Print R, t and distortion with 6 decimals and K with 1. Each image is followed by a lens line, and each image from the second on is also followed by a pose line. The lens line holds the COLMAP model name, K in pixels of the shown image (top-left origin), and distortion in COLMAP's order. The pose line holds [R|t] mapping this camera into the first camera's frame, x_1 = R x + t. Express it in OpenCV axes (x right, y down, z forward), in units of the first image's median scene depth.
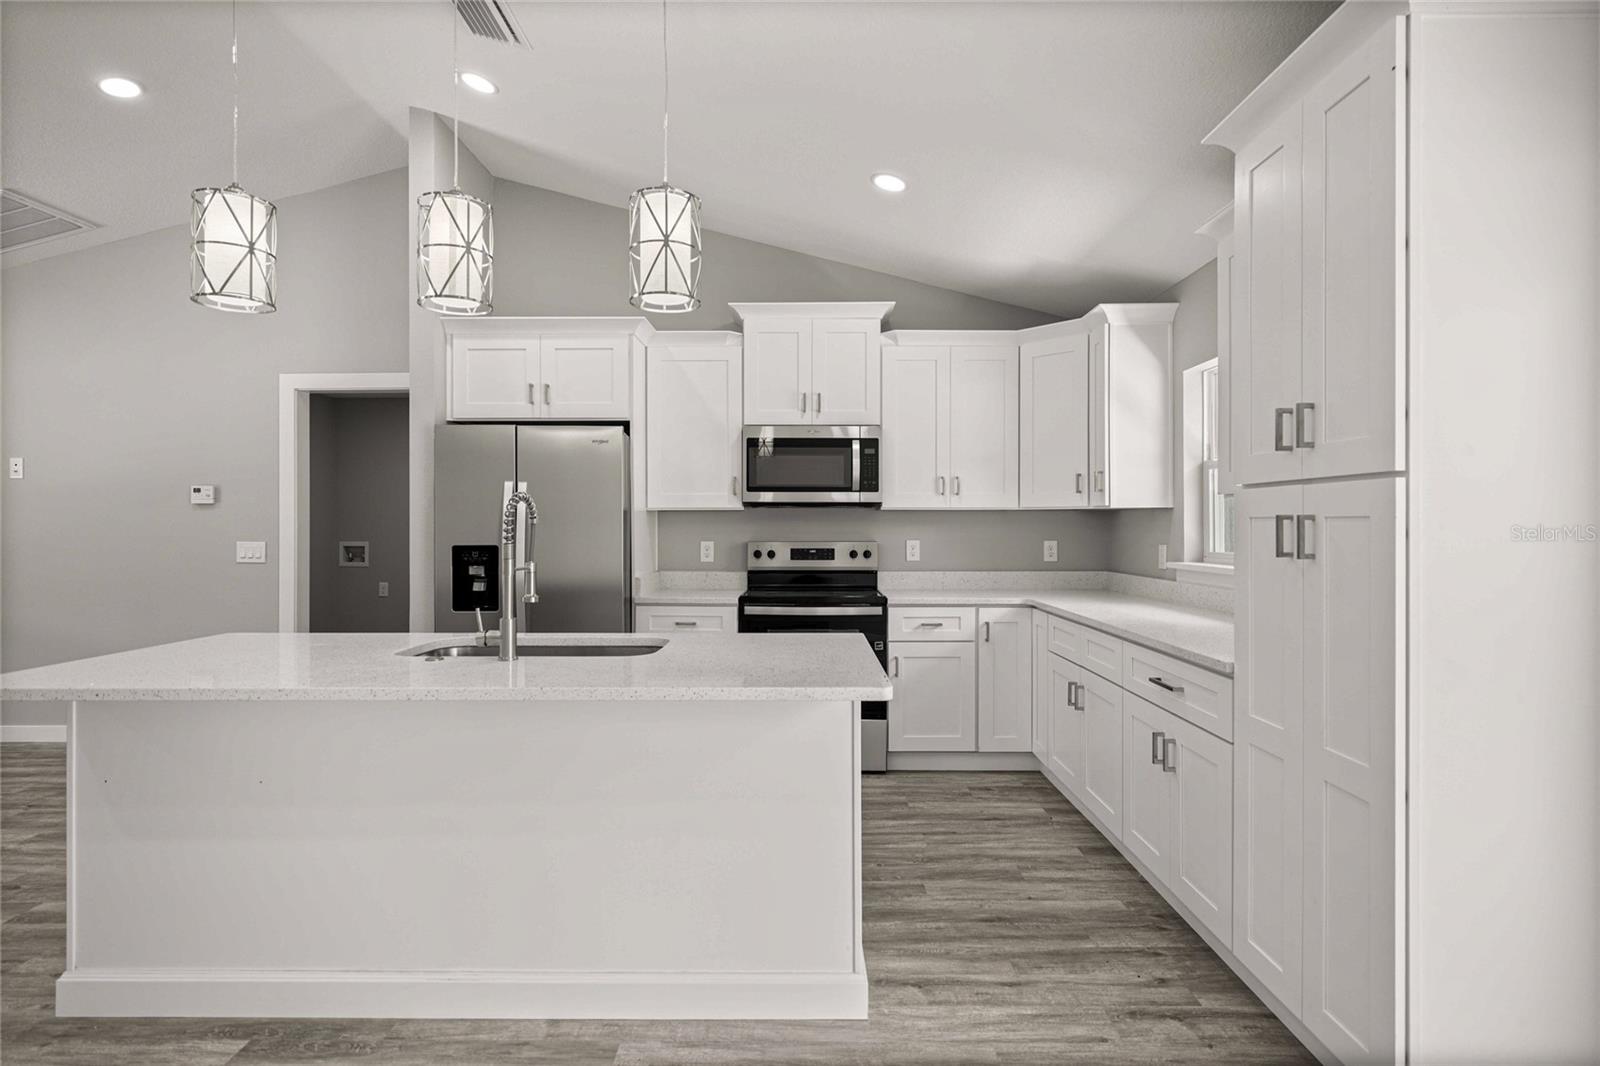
lens RADIAL K [[811.0, 0, 801.9], [0, 811.0, 526.6], [0, 0, 1]] dist [-0.000794, 0.000149]
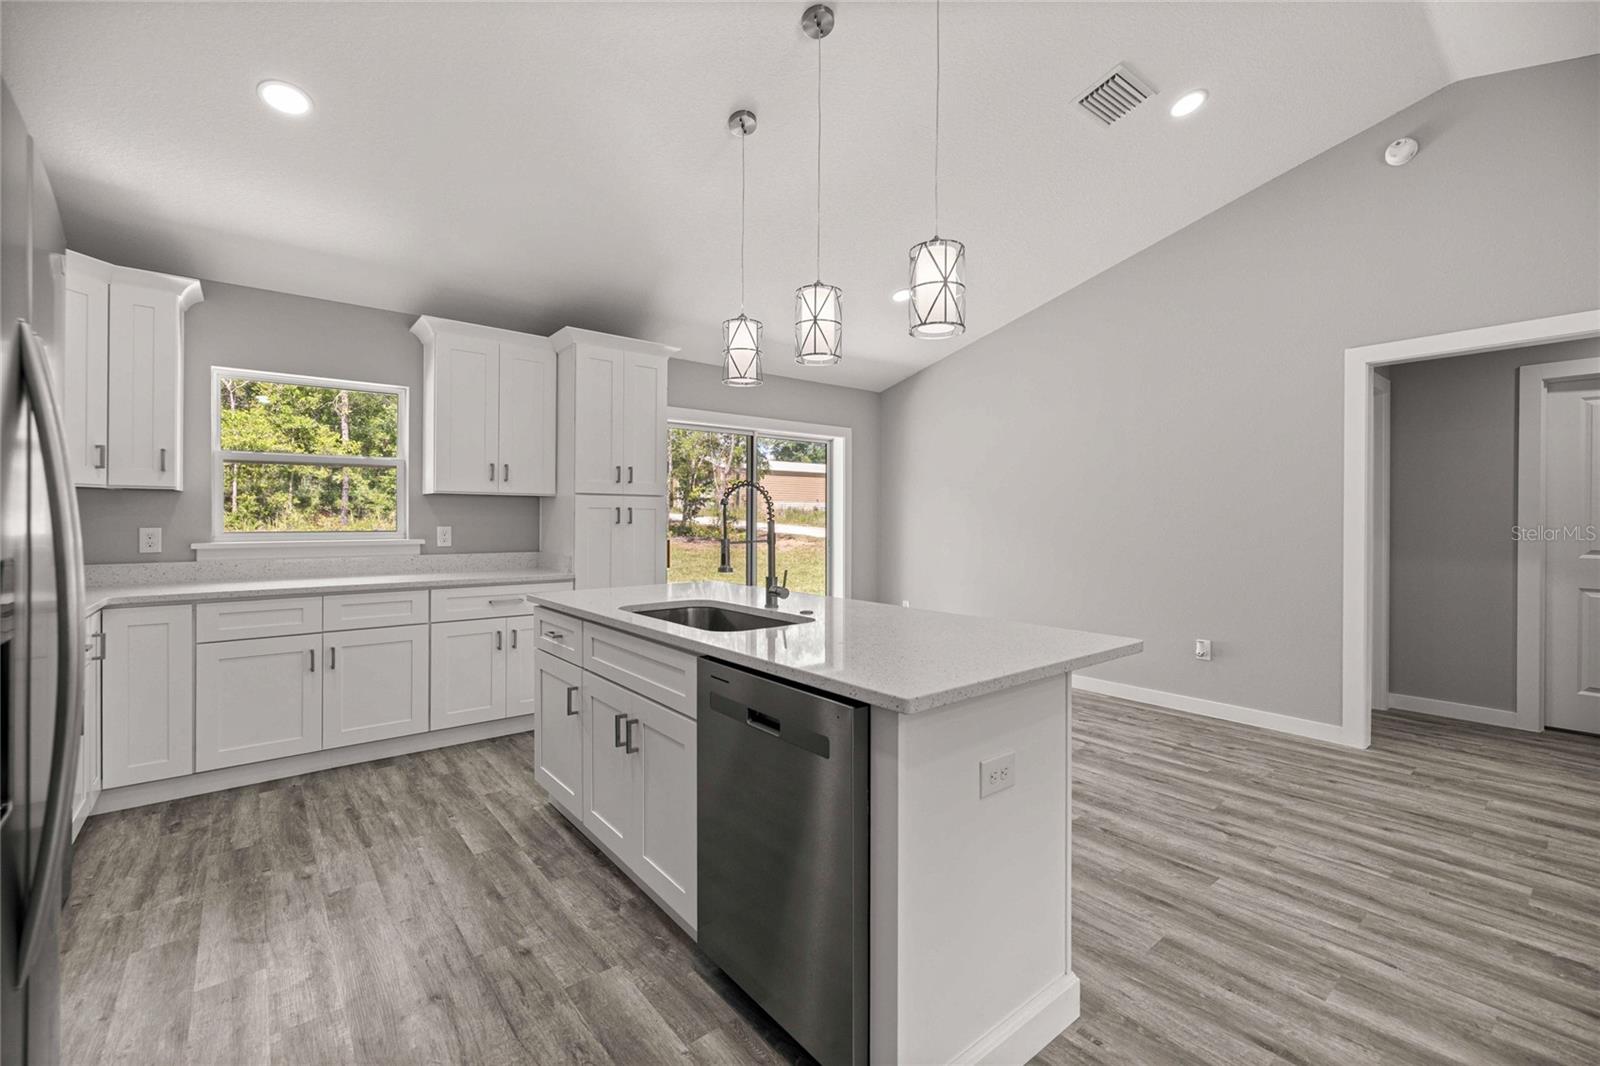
lens RADIAL K [[672.7, 0, 793.7], [0, 672.7, 521.5], [0, 0, 1]] dist [0.001513, 0.000192]
pose [[-0.632216, -0.005549, 0.774772, -0.692445], [-0.003082, 0.999984, 0.004647, 0.008773], [-0.774786, 0.000550, -0.632224, 0.932722]]
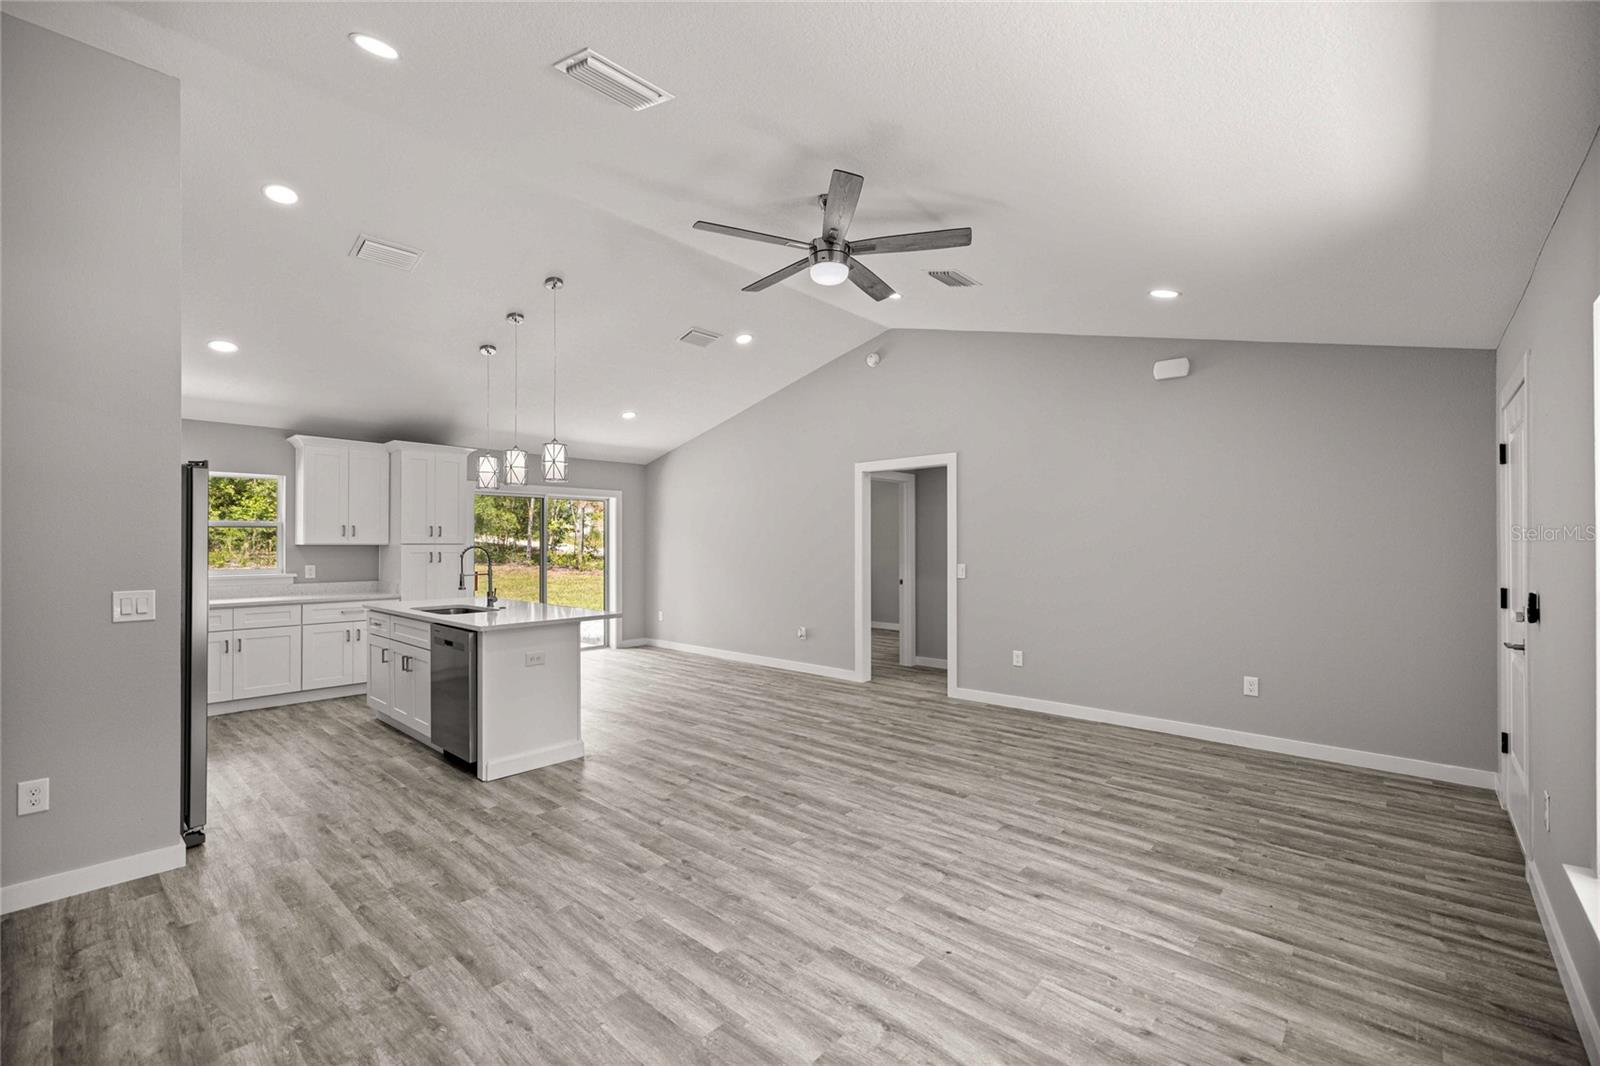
lens RADIAL K [[672.7, 0, 789.9], [0, 672.7, 537.4], [0, 0, 1]] dist [0.001513, 0.000192]
pose [[-0.742342, 0.006830, 0.669986, -1.468128], [0.002807, 0.999971, -0.007084, -0.028697], [-0.670015, -0.003379, -0.742340, 1.118934]]
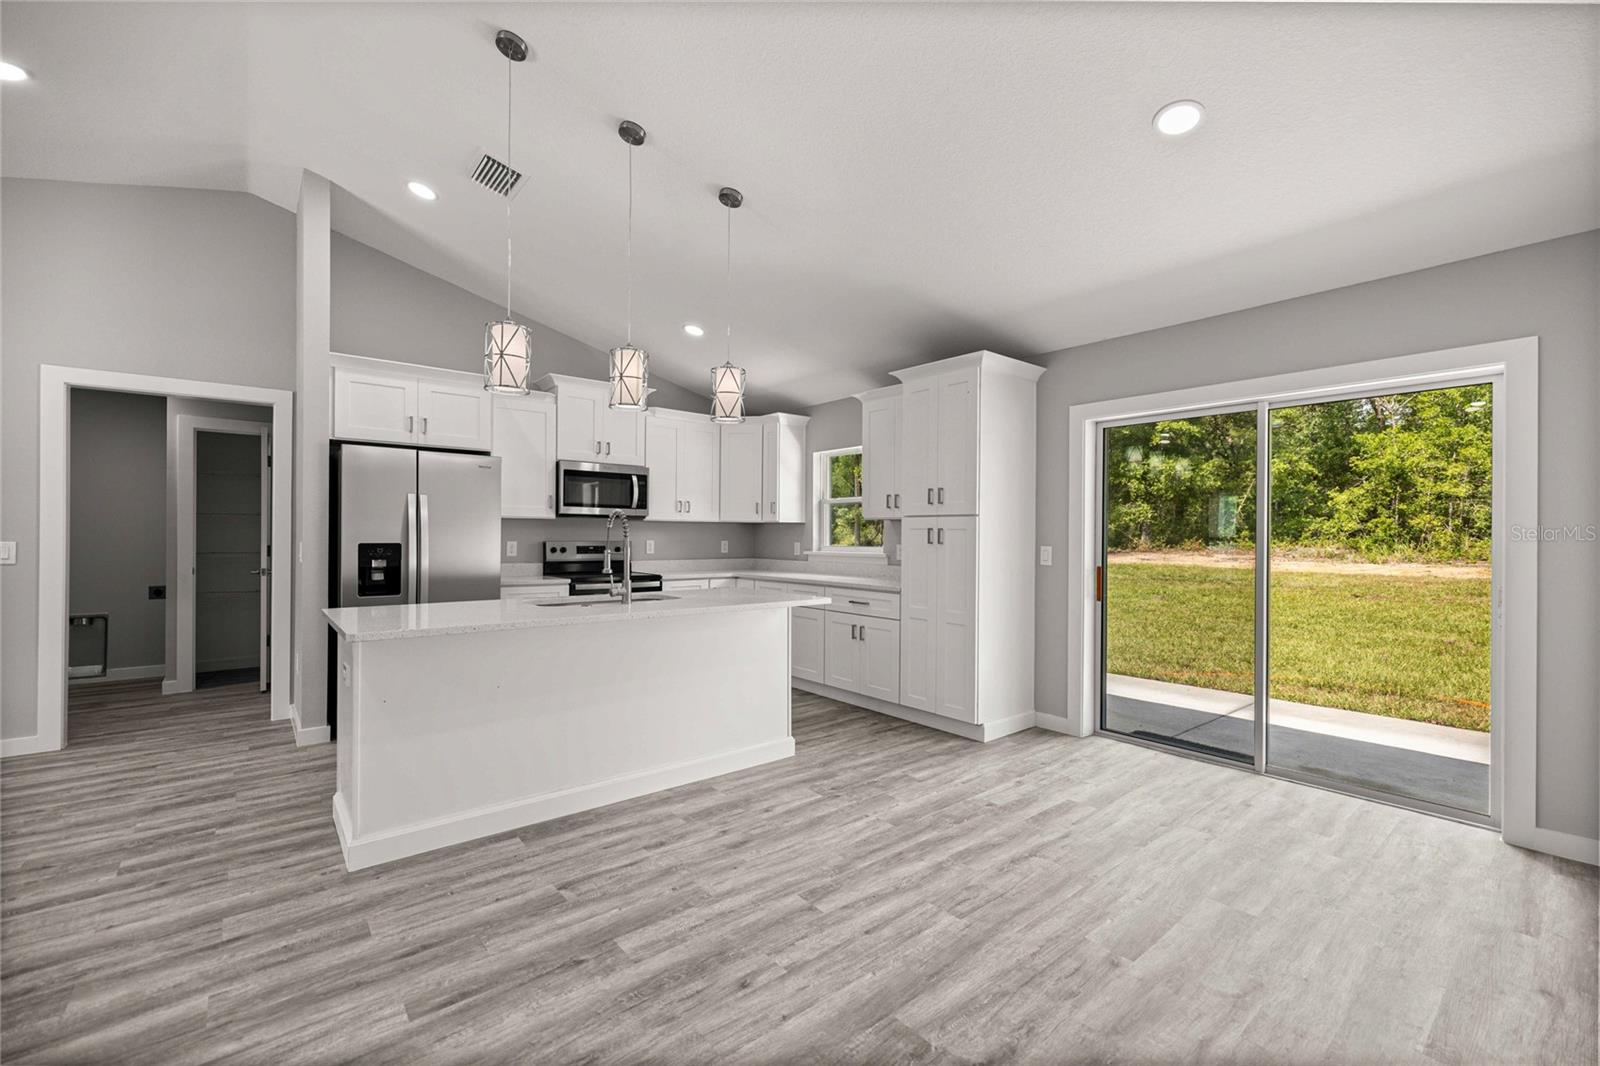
lens RADIAL K [[672.7, 0, 804.8], [0, 672.7, 533.7], [0, 0, 1]] dist [0.001513, 0.000192]
pose [[0.764823, 0.007736, 0.644194, -0.561718], [-0.007251, 0.999968, -0.003400, 0.007441], [-0.644199, -0.002071, 0.764855, -0.212786]]
